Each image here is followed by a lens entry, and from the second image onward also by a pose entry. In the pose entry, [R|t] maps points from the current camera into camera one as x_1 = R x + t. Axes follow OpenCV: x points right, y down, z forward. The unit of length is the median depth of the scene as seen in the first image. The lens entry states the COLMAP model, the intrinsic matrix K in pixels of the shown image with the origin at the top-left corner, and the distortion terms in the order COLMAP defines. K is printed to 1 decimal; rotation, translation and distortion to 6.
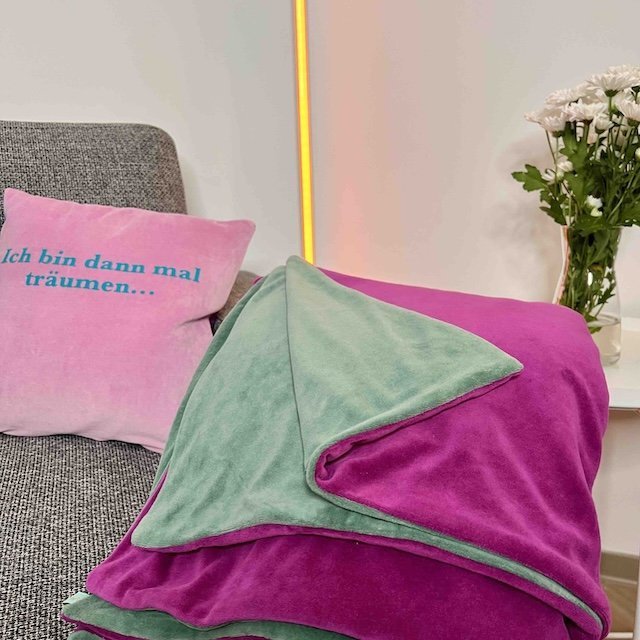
lens RADIAL K [[682.3, 0, 320.0], [0, 682.3, 320.0], [0, 0, 1]] dist [-0.000112, 0.002560]
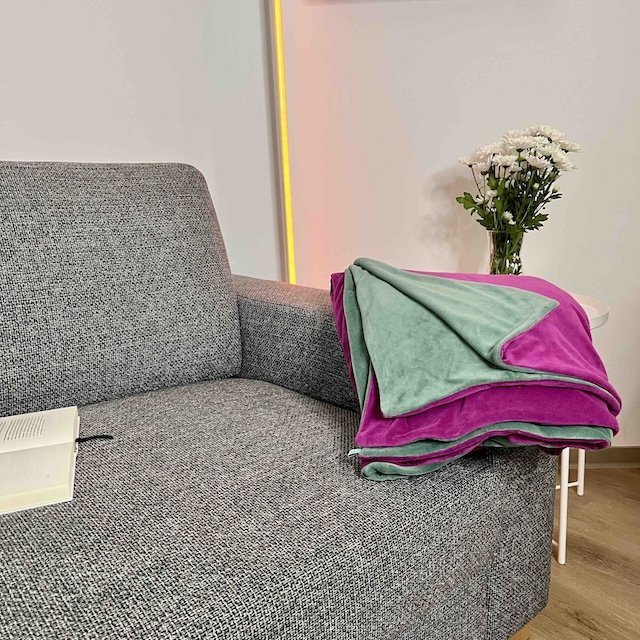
lens RADIAL K [[688.2, 0, 321.1], [0, 688.2, 334.8], [0, 0, 1]] dist [0.021728, 0.001017]
pose [[0.940250, -0.087403, 0.329075, -0.570924], [0.081426, 0.996168, 0.031929, 0.019589], [-0.330605, -0.003226, 0.943764, -0.390618]]
